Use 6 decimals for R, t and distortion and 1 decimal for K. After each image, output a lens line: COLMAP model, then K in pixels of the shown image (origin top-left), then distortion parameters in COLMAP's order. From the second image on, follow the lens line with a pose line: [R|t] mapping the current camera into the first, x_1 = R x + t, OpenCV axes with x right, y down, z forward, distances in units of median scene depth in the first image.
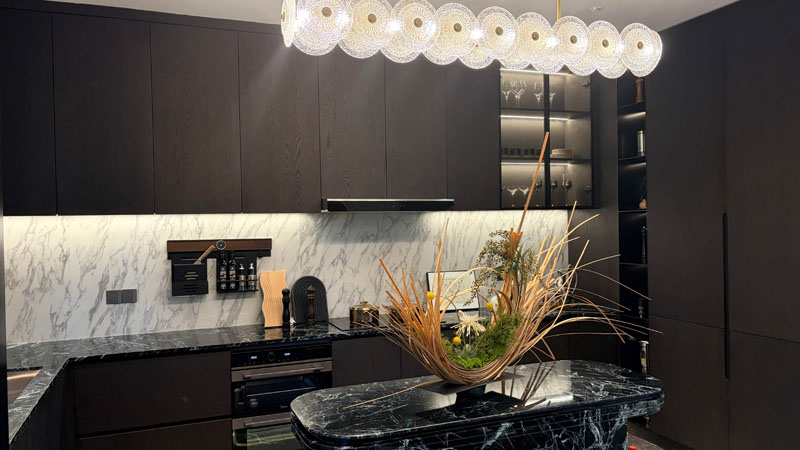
lens RADIAL K [[598.7, 0, 401.4], [0, 598.7, 224.1], [0, 0, 1]] dist [0.046881, -0.049293]
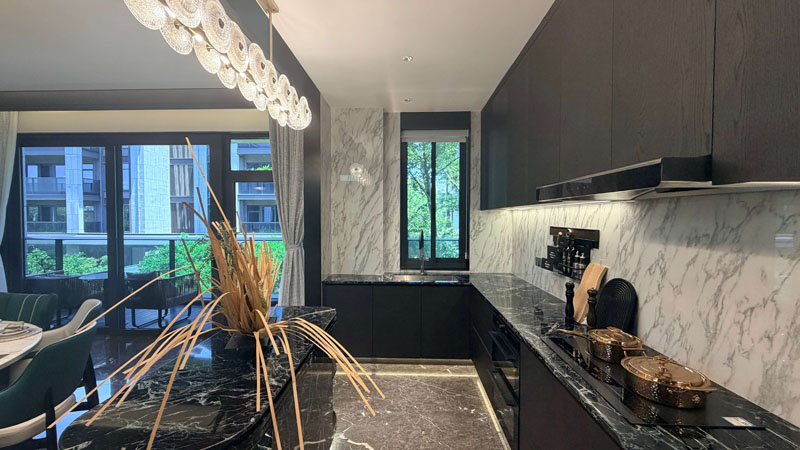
lens RADIAL K [[317.8, 0, 395.1], [0, 317.8, 227.7], [0, 0, 1]] dist [-0.001287, 0.001091]
pose [[-0.411421, 0.045178, -0.910325, 0.350038], [0.002021, 0.998814, 0.048657, -0.003914], [0.911443, 0.018179, -0.411024, 0.879575]]
